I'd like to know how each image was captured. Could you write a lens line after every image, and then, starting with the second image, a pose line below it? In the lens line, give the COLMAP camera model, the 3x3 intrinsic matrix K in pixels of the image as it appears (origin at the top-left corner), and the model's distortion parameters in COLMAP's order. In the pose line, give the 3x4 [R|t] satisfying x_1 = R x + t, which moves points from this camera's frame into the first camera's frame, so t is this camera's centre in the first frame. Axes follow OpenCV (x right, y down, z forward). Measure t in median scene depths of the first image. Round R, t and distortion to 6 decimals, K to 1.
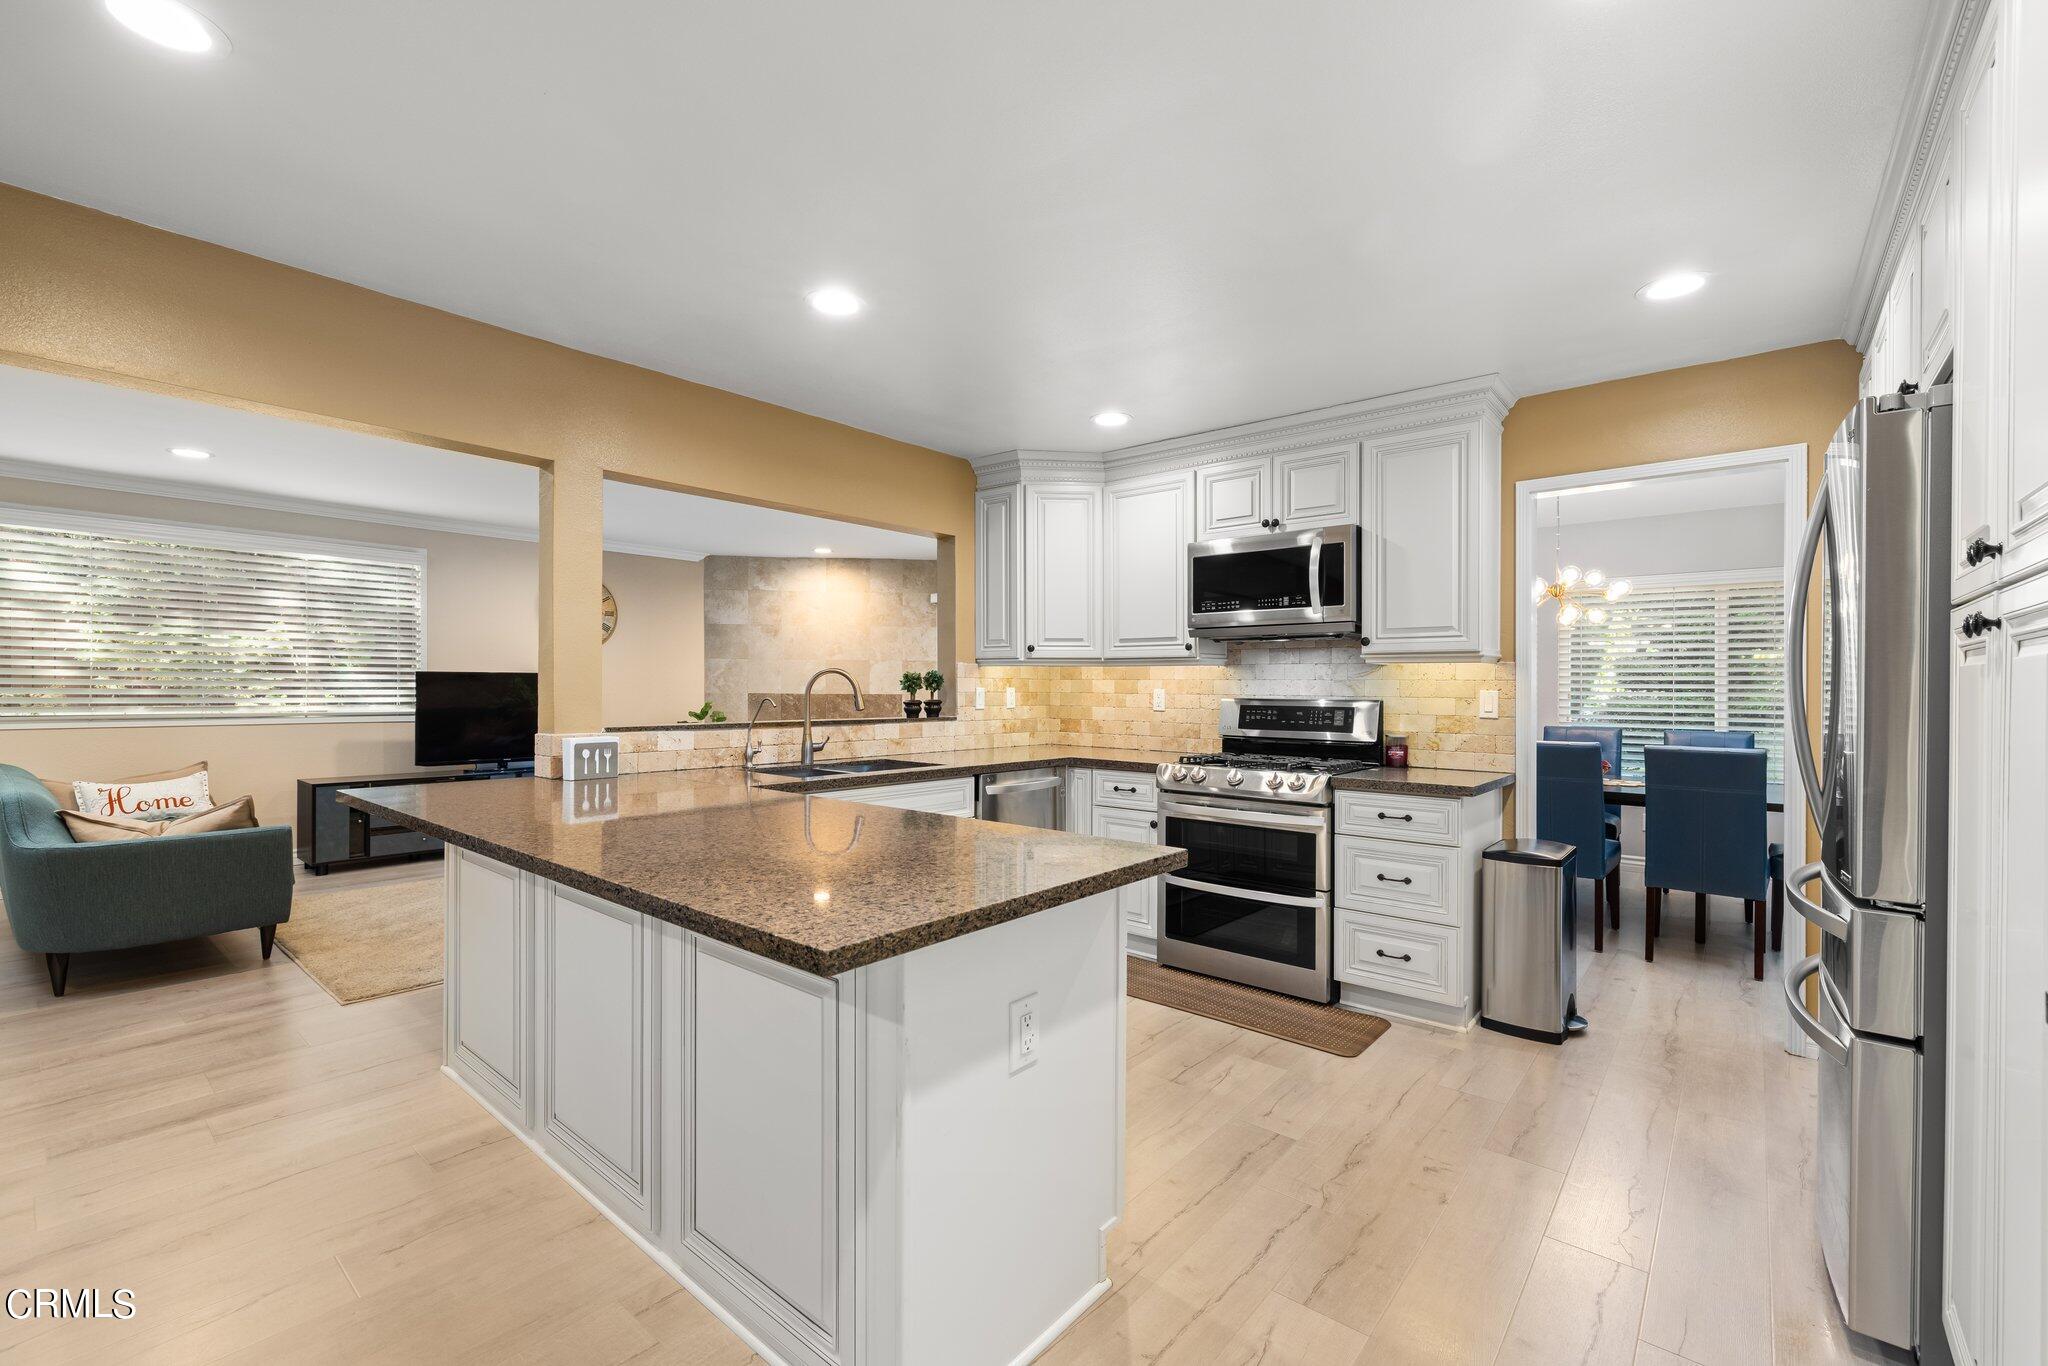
lens RADIAL K [[853.9, 0, 1024.7], [0, 853.9, 691.8], [0, 0, 1]] dist [0.004856, -0.001283]
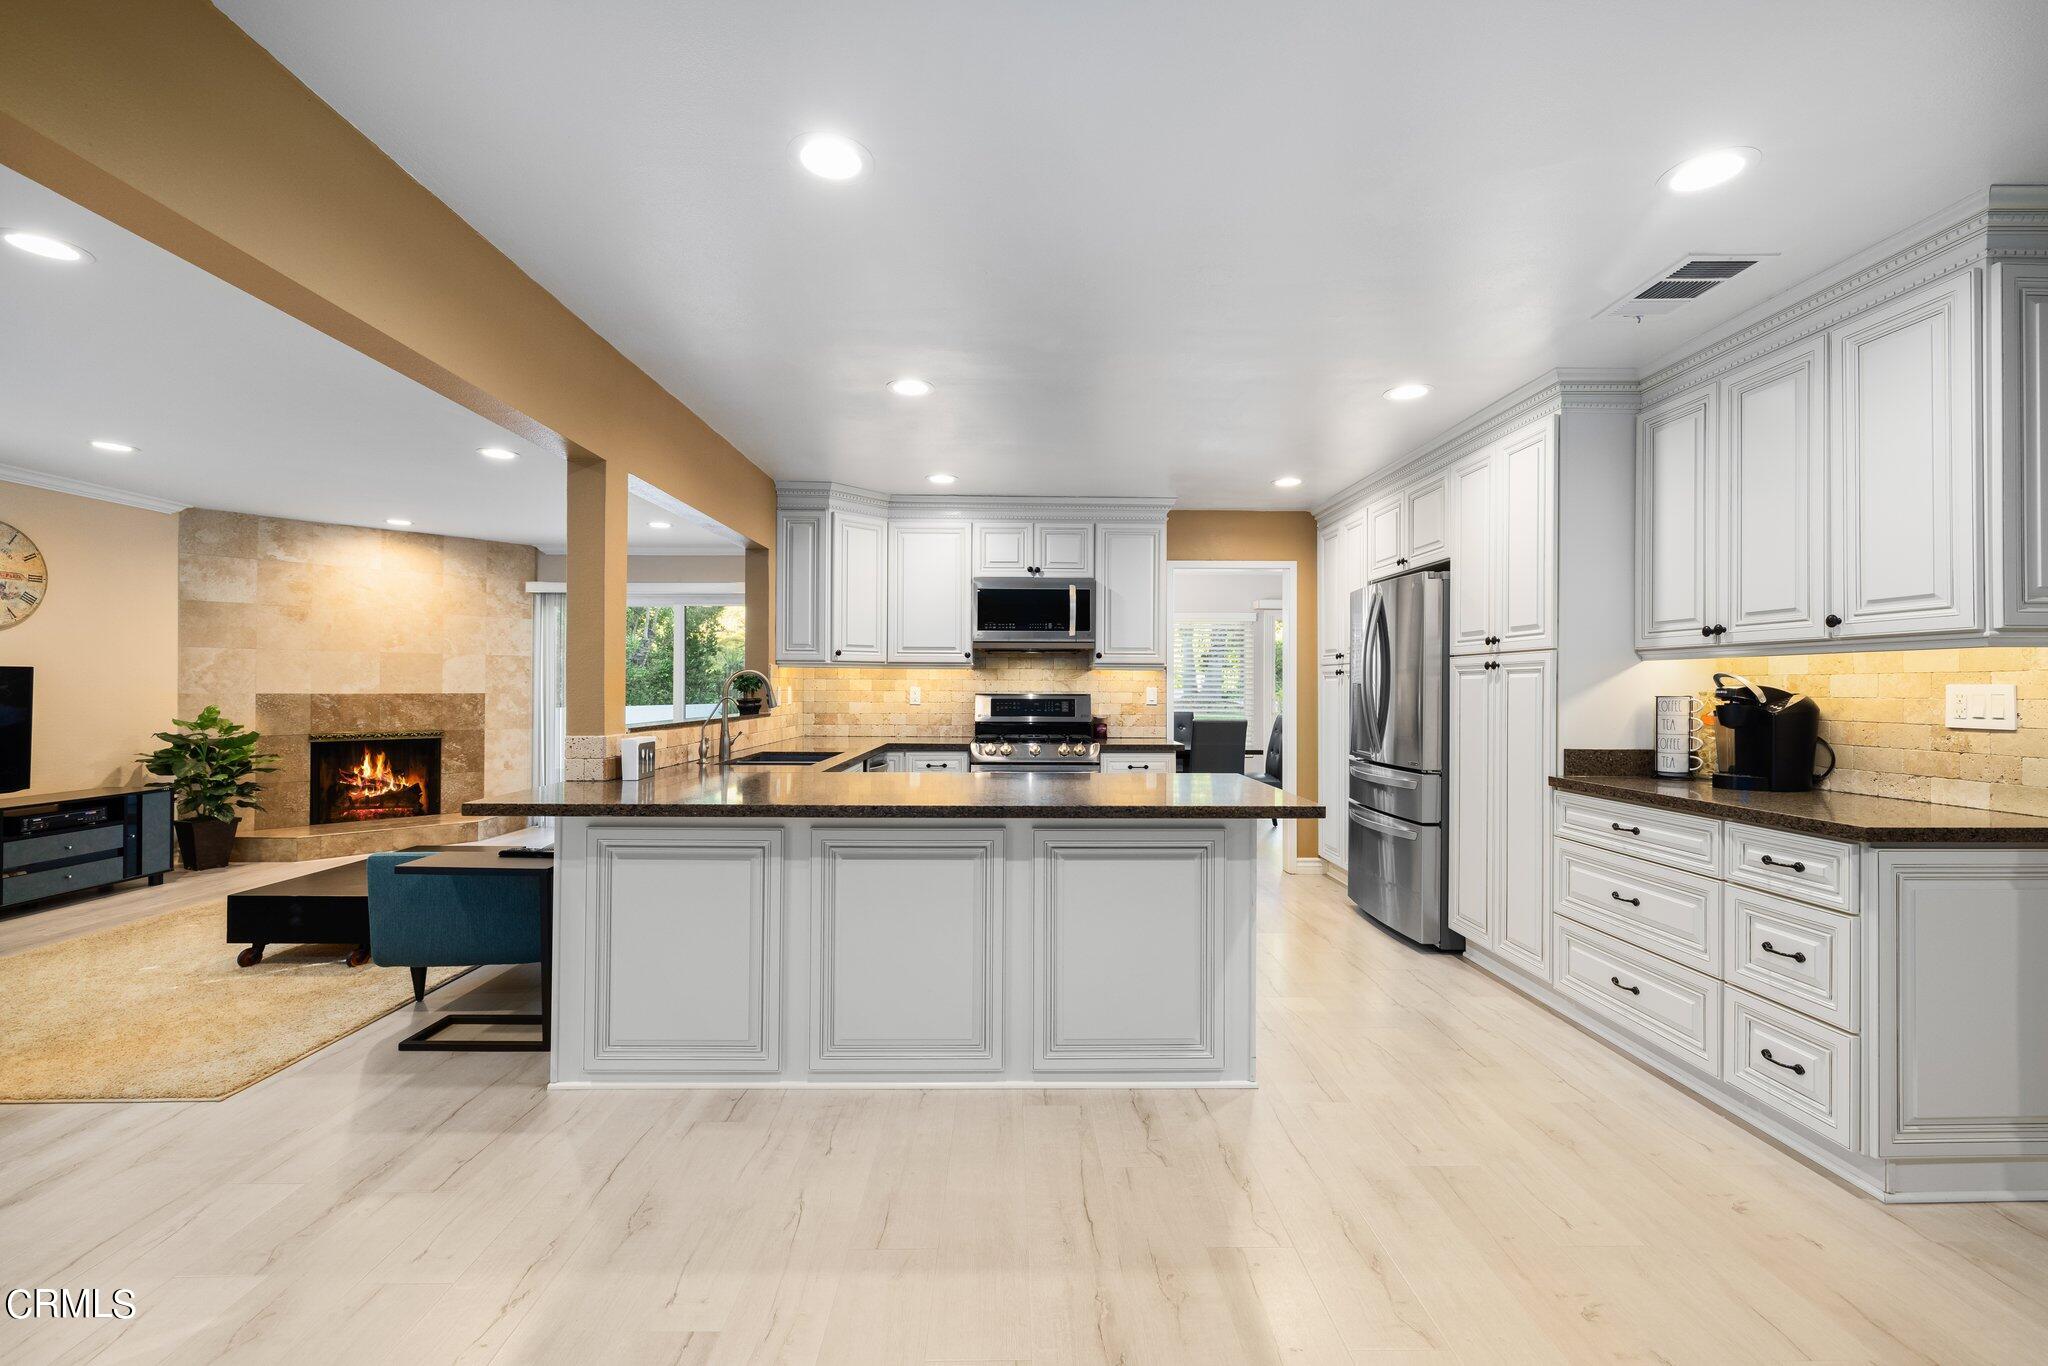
lens RADIAL K [[853.9, 0, 1018.5], [0, 853.9, 680.2], [0, 0, 1]] dist [0.004856, -0.001283]
pose [[0.756421, 0.001903, 0.654082, -0.543872], [0.004208, 0.999961, -0.007776, -0.003038], [-0.654072, 0.008634, 0.756383, -0.041905]]
